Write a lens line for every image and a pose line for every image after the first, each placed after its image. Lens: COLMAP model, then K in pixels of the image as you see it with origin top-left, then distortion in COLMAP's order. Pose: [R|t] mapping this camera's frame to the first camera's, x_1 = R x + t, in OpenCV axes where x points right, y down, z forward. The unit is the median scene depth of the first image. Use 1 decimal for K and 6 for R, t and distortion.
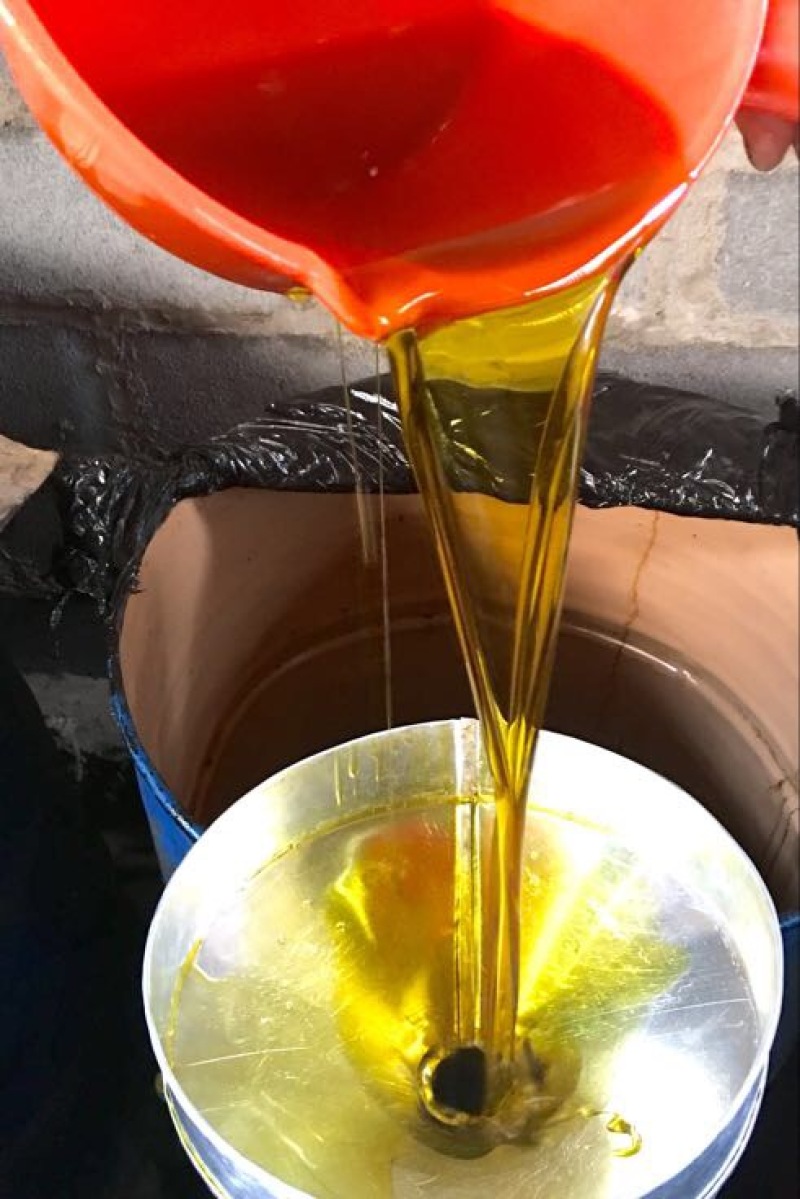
lens RADIAL K [[1112.4, 0, 462.3], [0, 1112.4, 620.6], [0, 0, 1]] dist [0.038950, -0.051938]
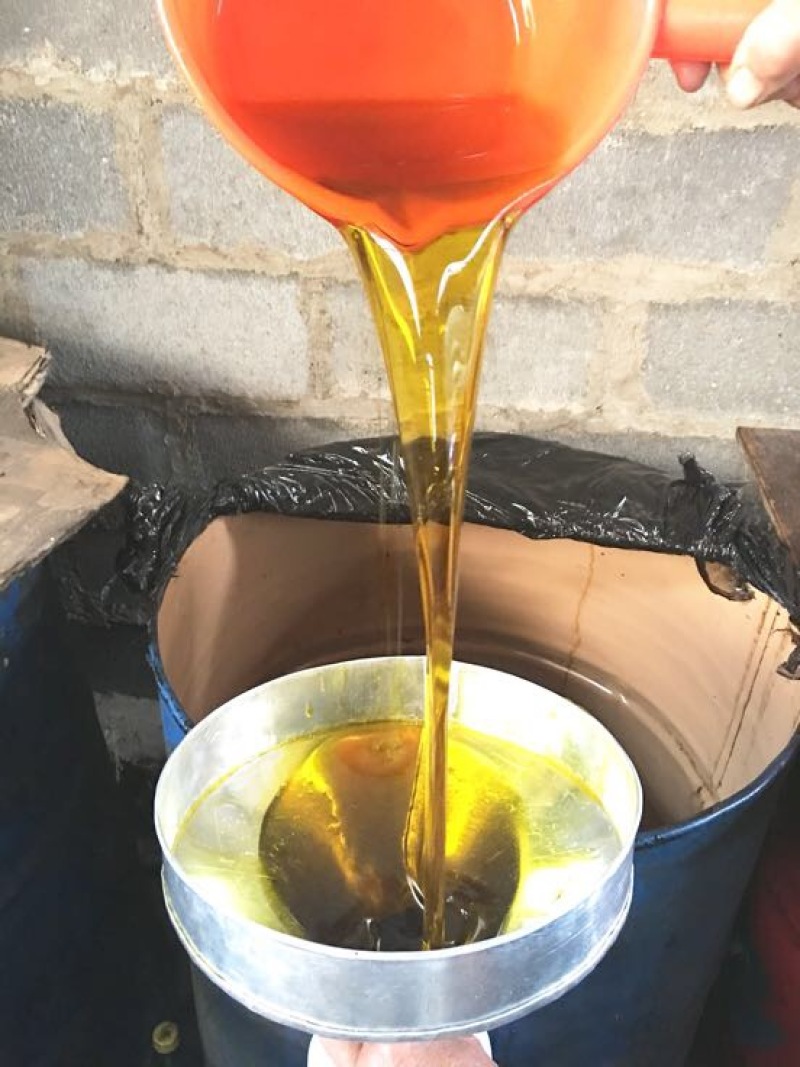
lens RADIAL K [[965.8, 0, 398.0], [0, 965.8, 508.1], [0, 0, 1]] dist [0.051708, -0.071609]
pose [[0.996668, 0.031845, -0.075089, 0.036071], [-0.046906, 0.976943, -0.208282, 0.082565], [0.066725, 0.211110, 0.975182, -0.076659]]
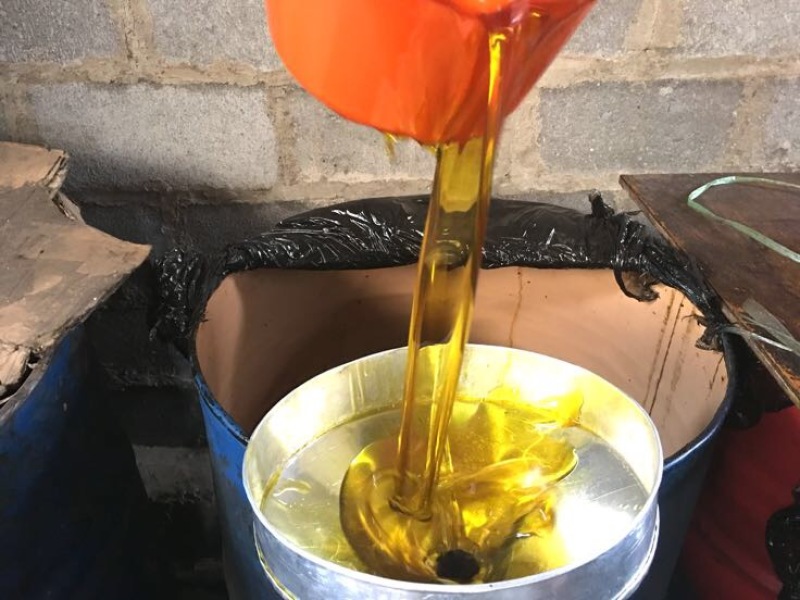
lens RADIAL K [[724.1, 0, 396.9], [0, 724.1, 284.1], [0, 0, 1]] dist [0.051708, -0.071609]
pose [[0.997178, -0.062435, 0.041699, -0.043224], [0.070196, 0.972339, -0.222778, 0.115596], [-0.026637, 0.225077, 0.973977, -0.006016]]
